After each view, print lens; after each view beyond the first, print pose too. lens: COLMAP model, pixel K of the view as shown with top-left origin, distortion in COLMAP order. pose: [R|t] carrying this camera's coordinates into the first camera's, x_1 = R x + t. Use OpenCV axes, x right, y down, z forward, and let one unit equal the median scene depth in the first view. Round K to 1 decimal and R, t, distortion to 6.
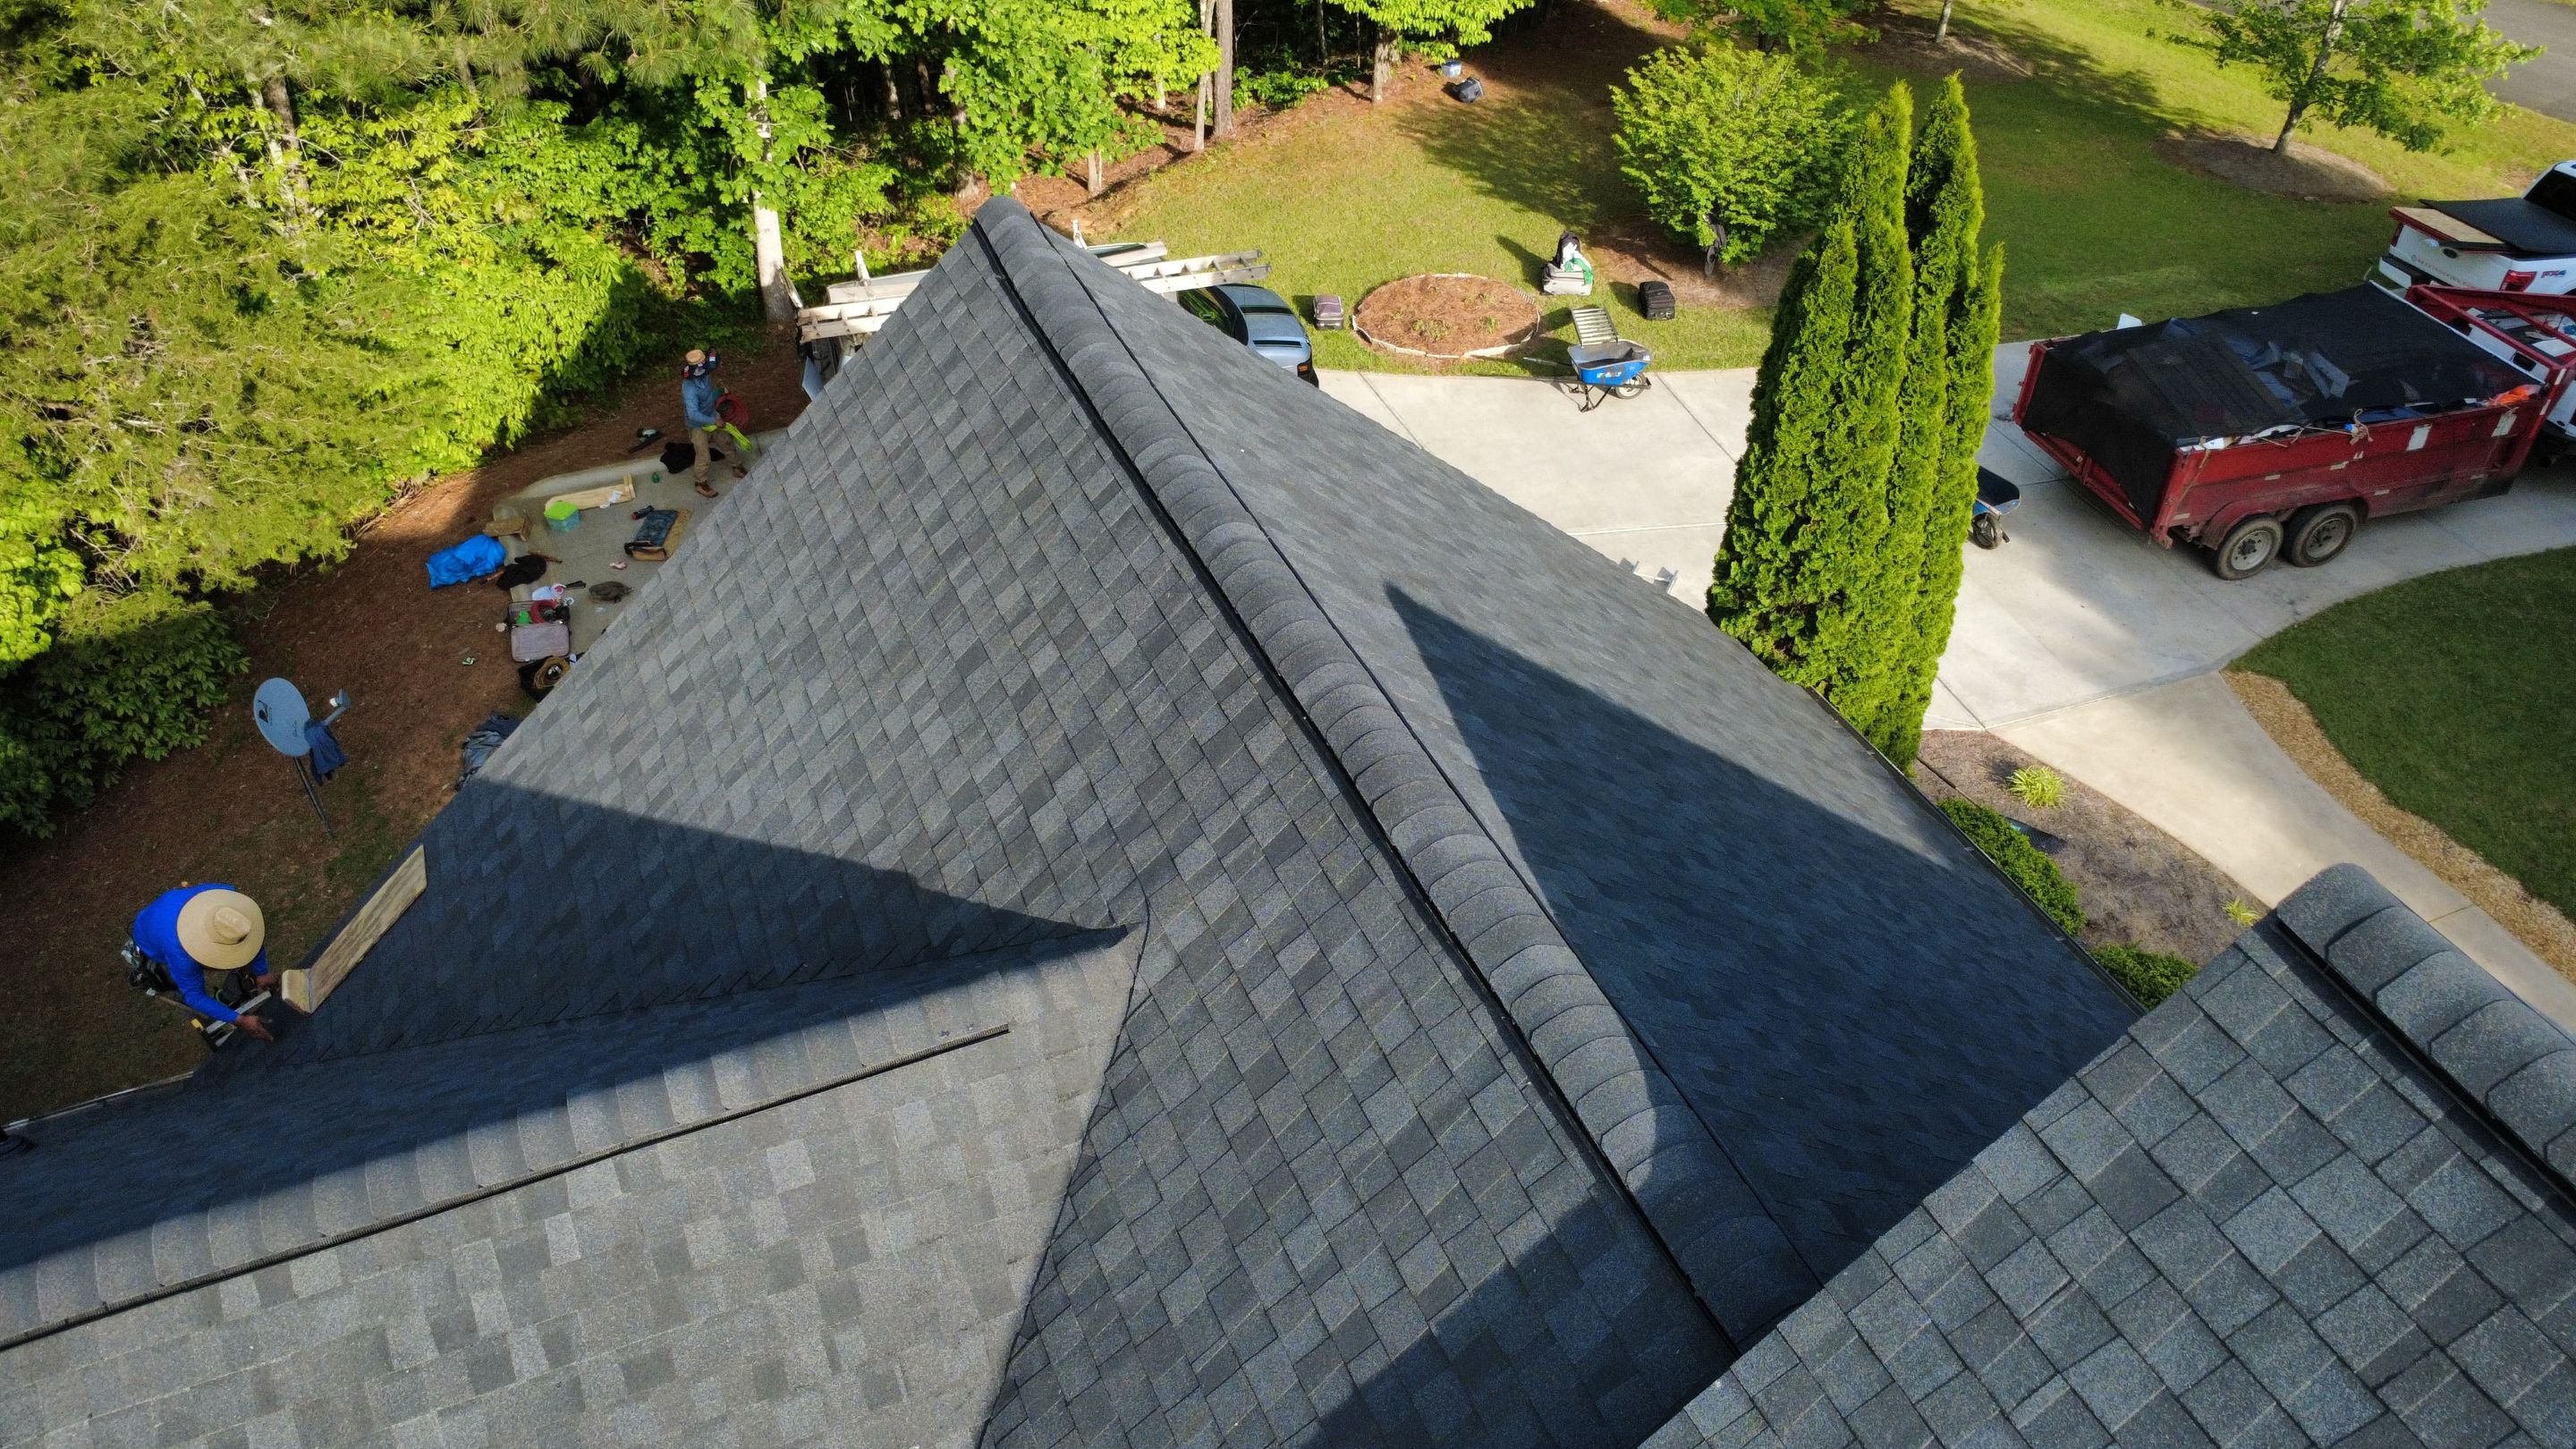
lens RADIAL K [[1876.9, 0, 1285.8], [0, 1876.9, 726.0], [0, 0, 1]] dist [-0.005363, 0.005503]
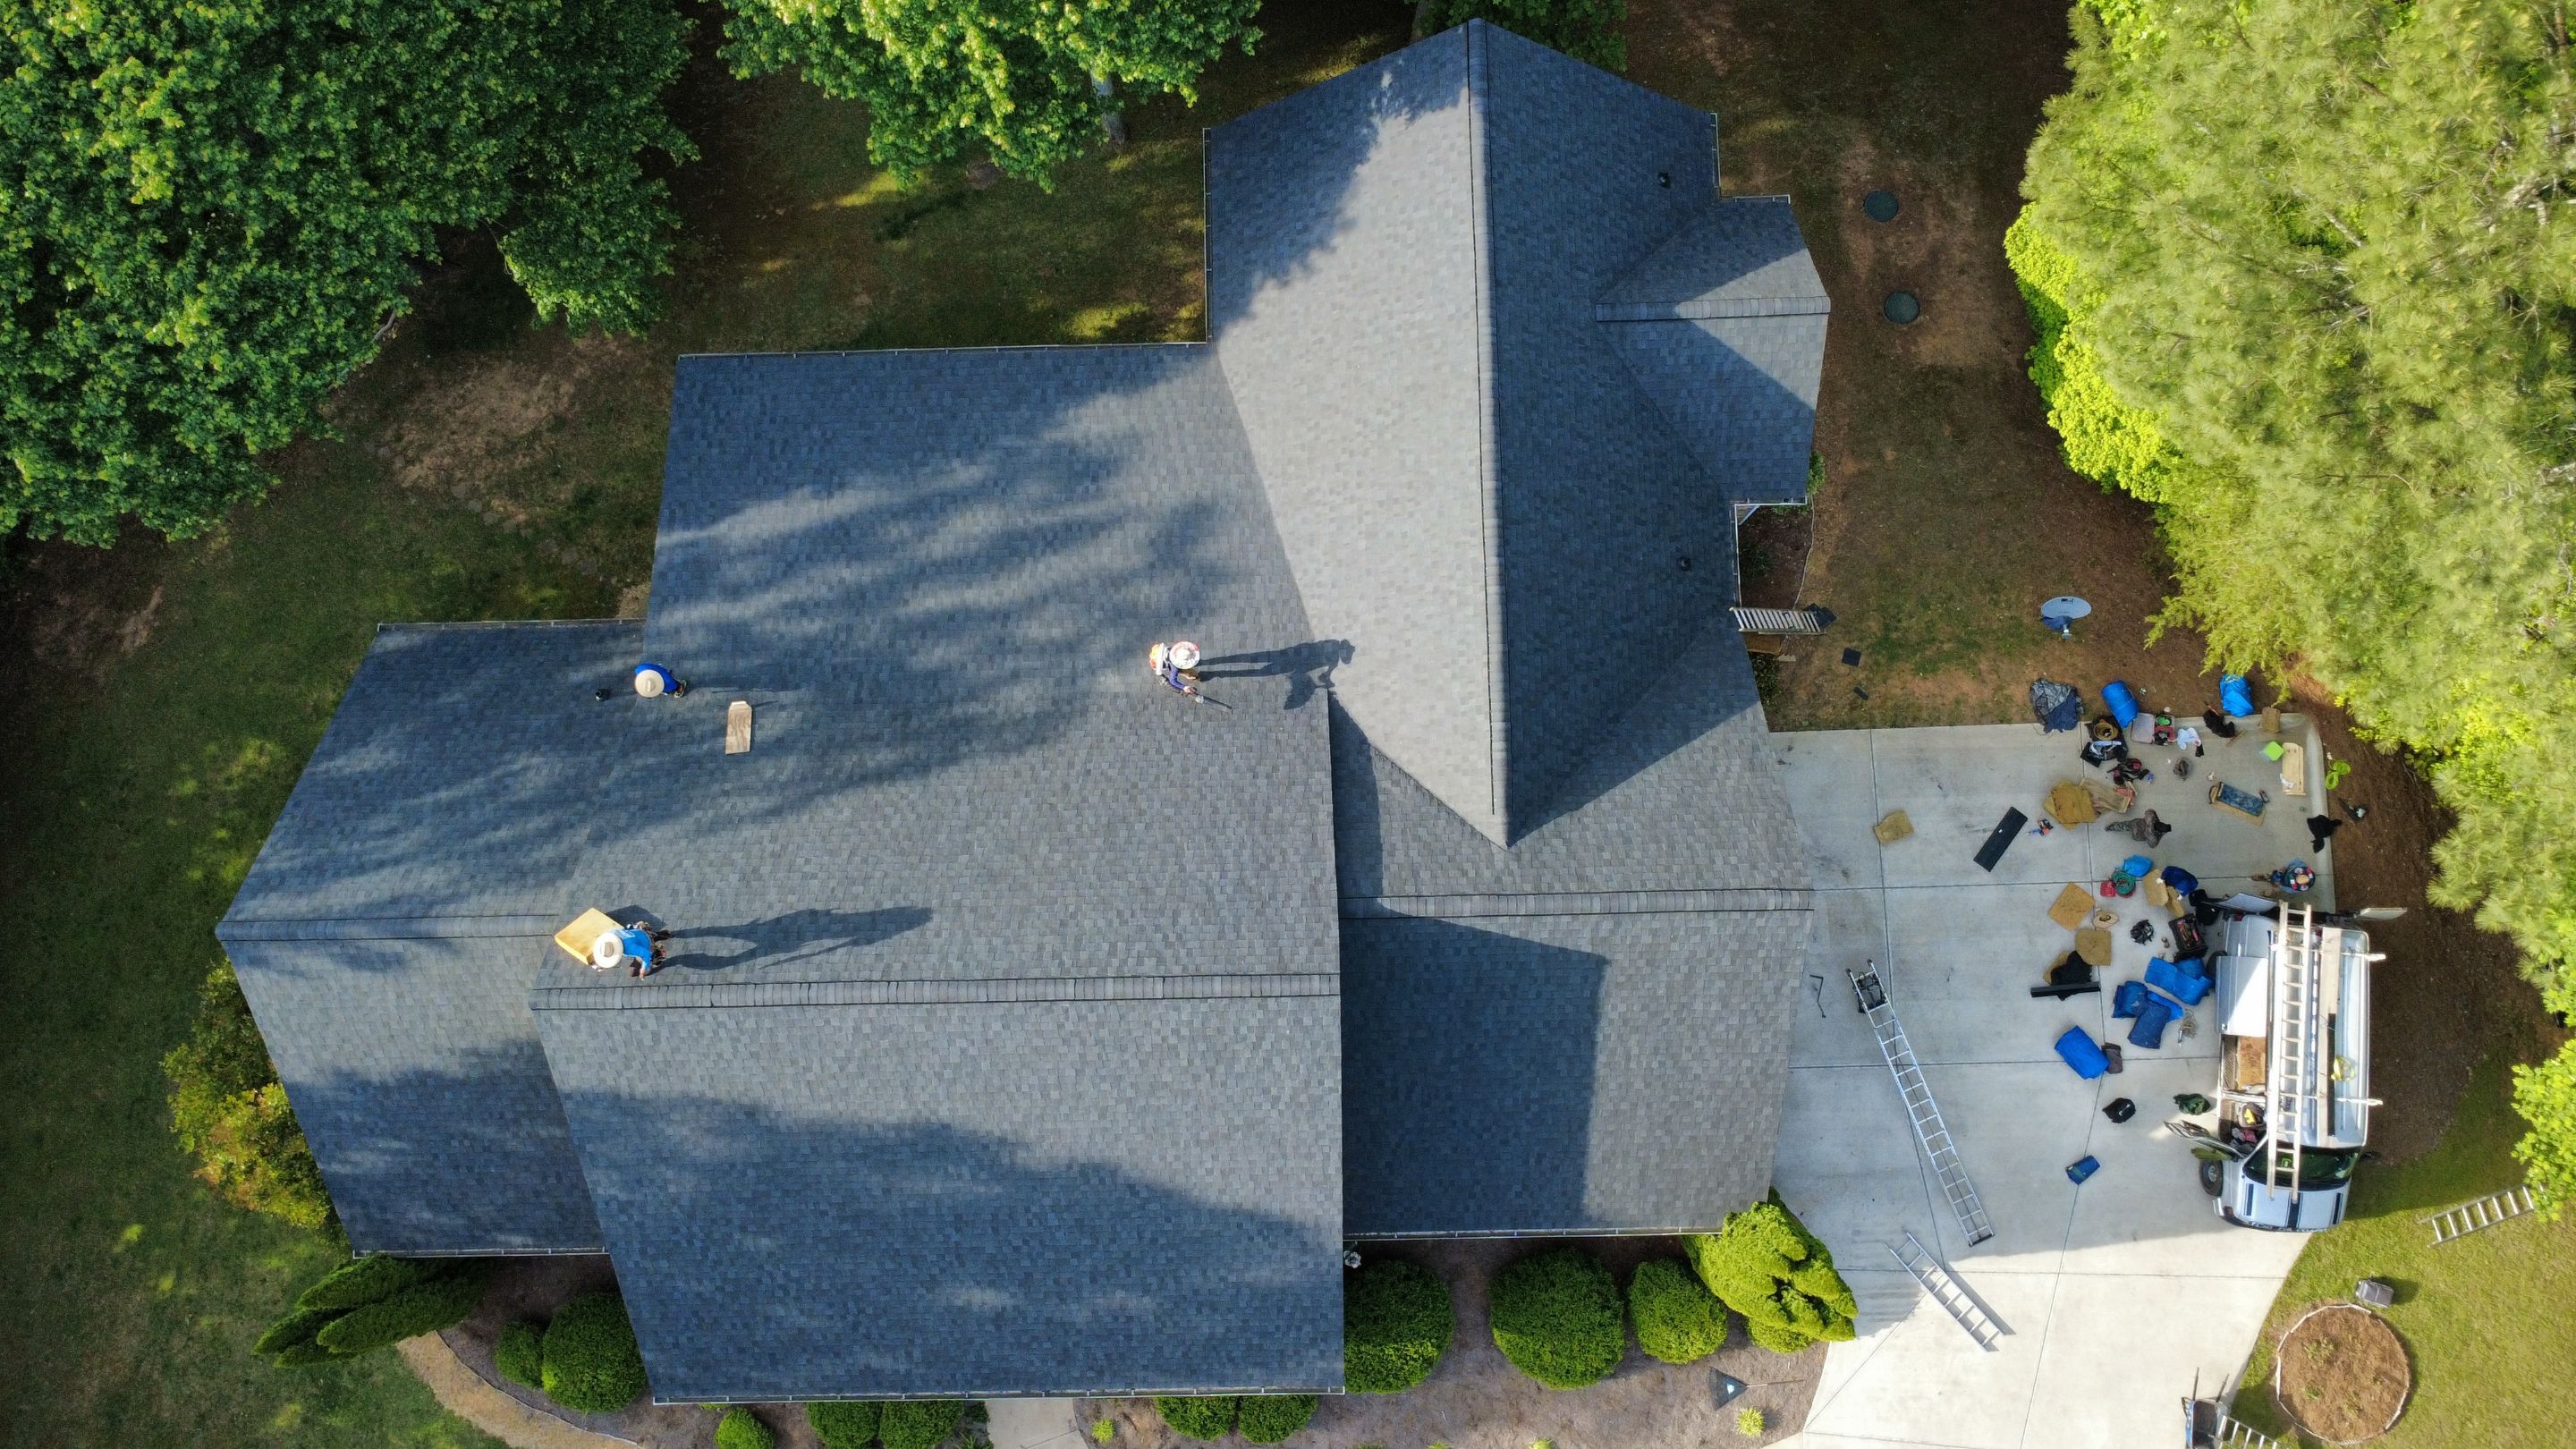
lens RADIAL K [[1876.9, 0, 1297.9], [0, 1876.9, 730.5], [0, 0, 1]] dist [-0.005363, 0.005503]
pose [[-0.373899, 0.922243, -0.098325, 0.281442], [-0.584089, -0.151793, 0.797370, -3.092568], [0.720443, 0.355566, 0.595427, -2.070431]]
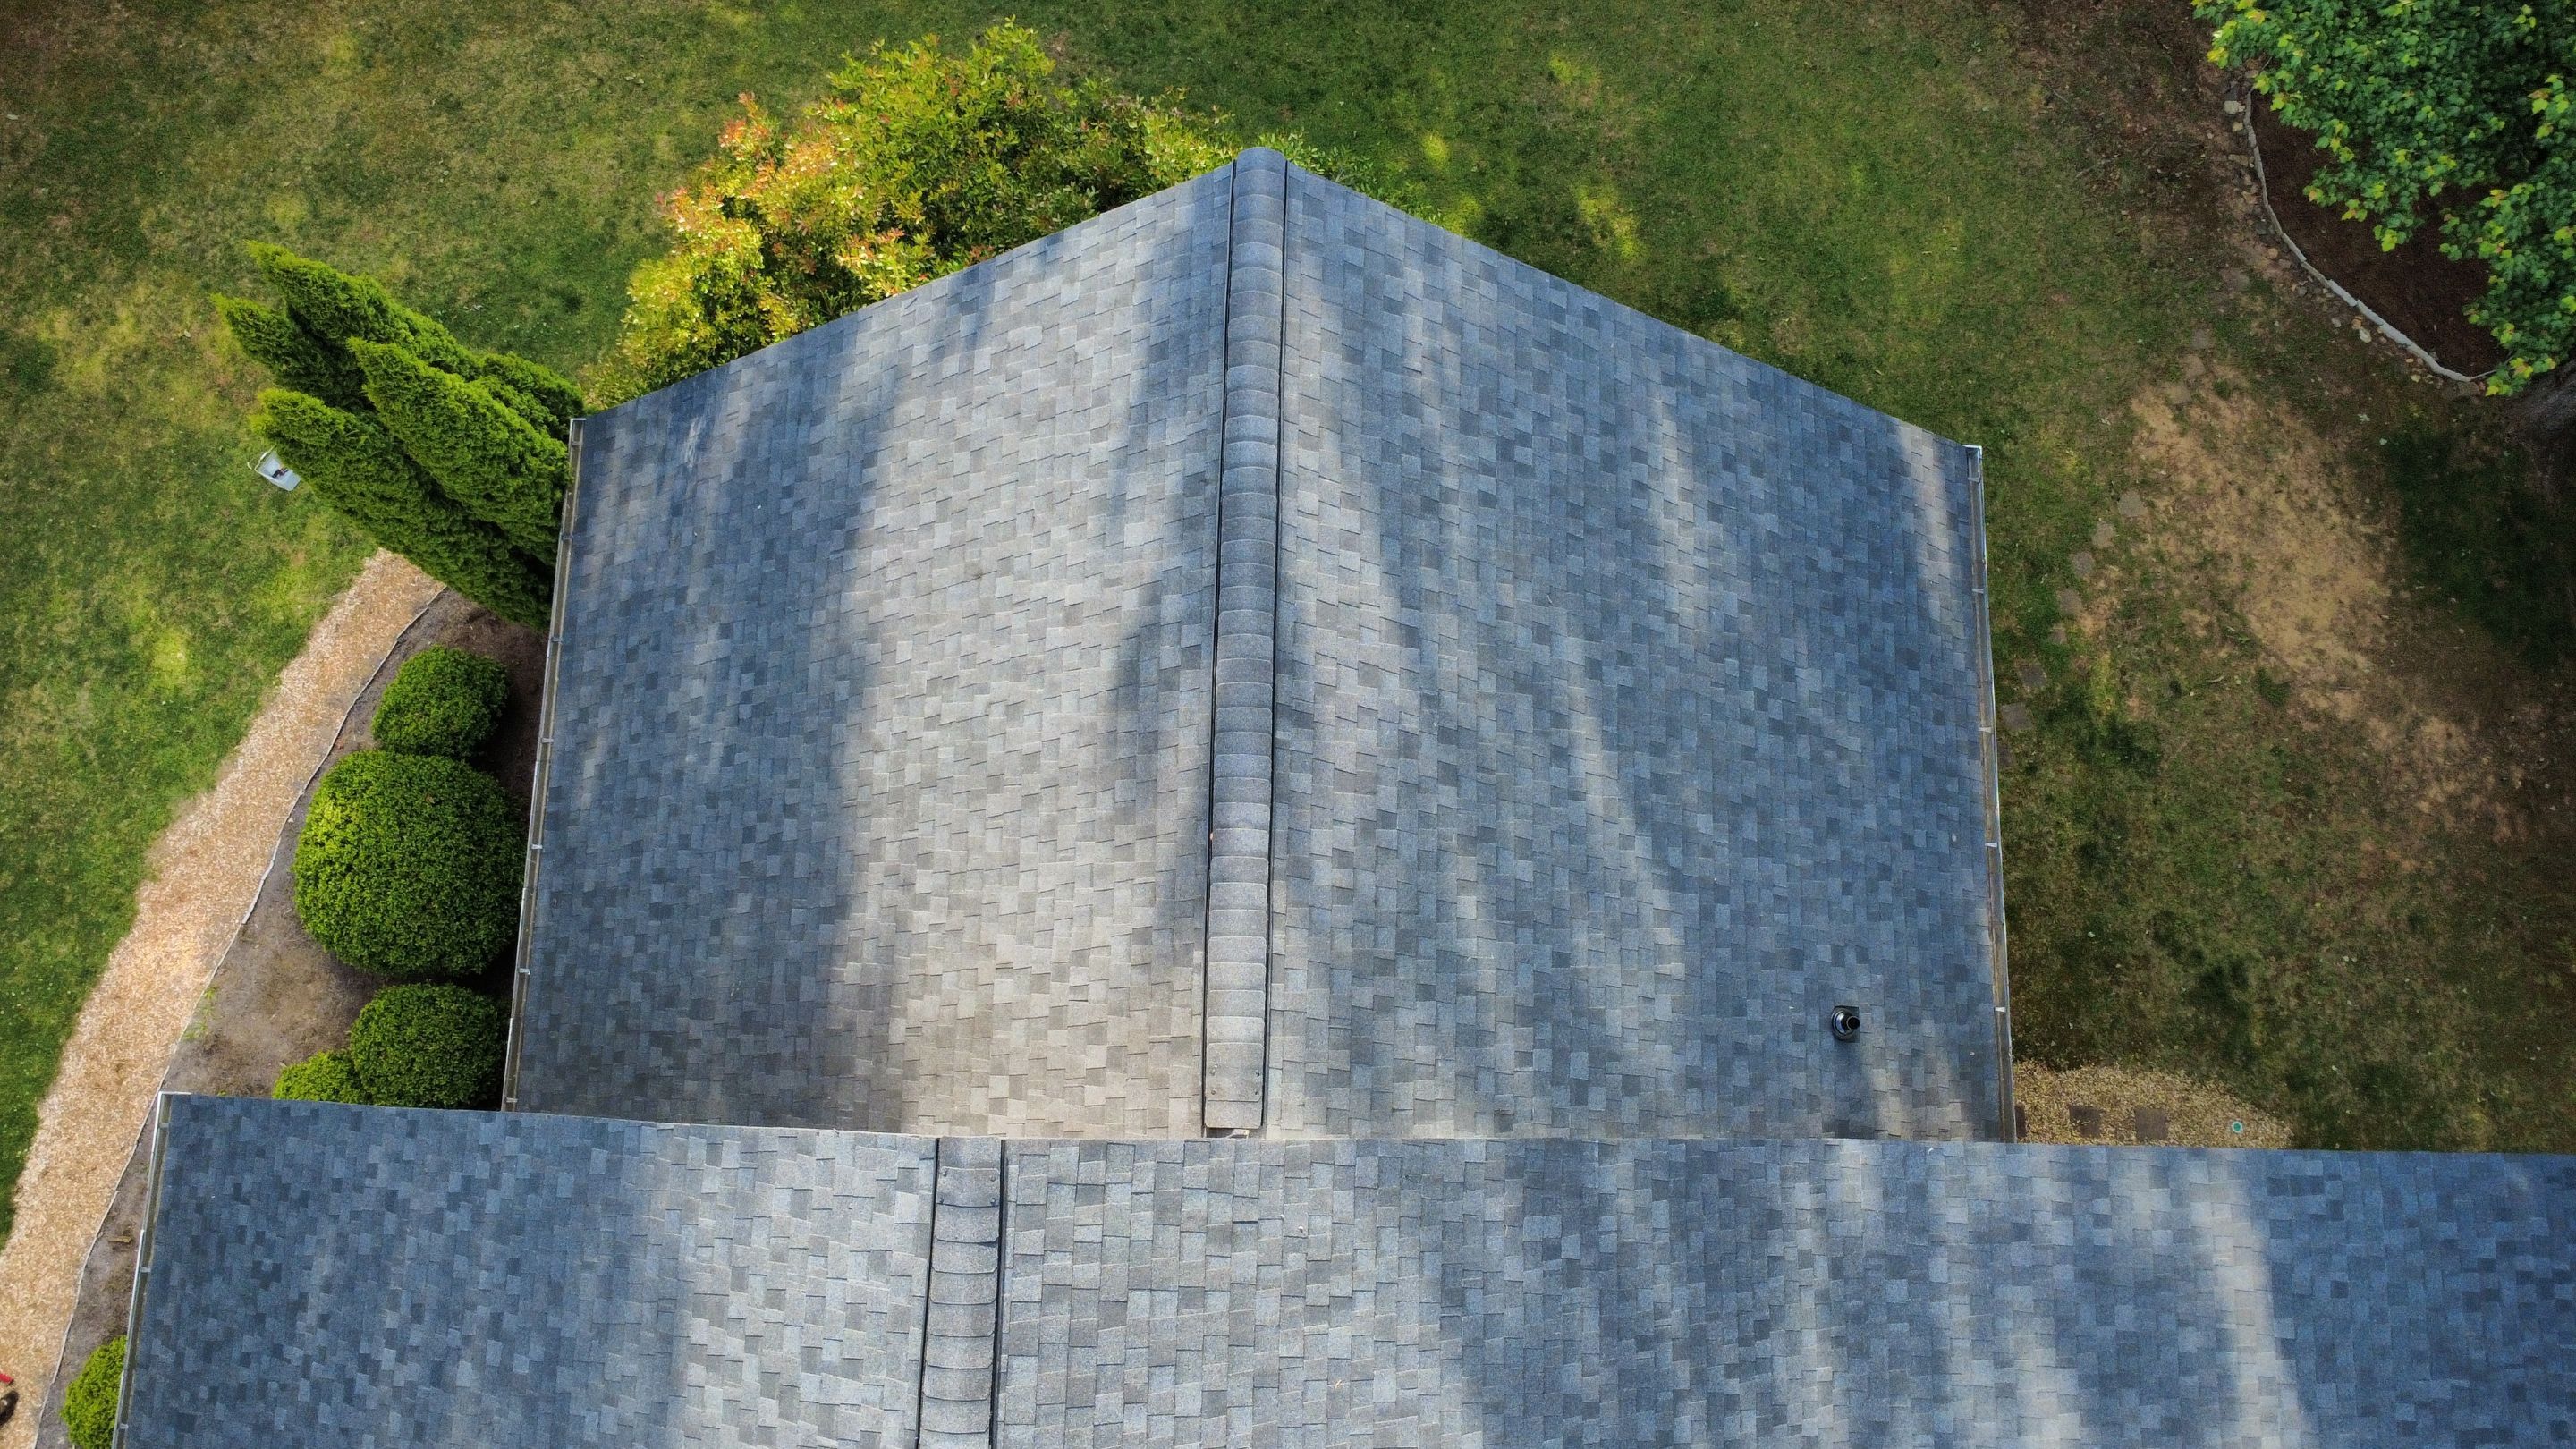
lens RADIAL K [[1876.9, 0, 1285.3], [0, 1876.9, 726.0], [0, 0, 1]] dist [-0.005363, 0.005503]
pose [[-0.910285, -0.402858, 0.095327, 0.856447], [0.278367, -0.425198, 0.861231, 0.208364], [-0.306421, 0.810501, 0.499194, -1.523035]]
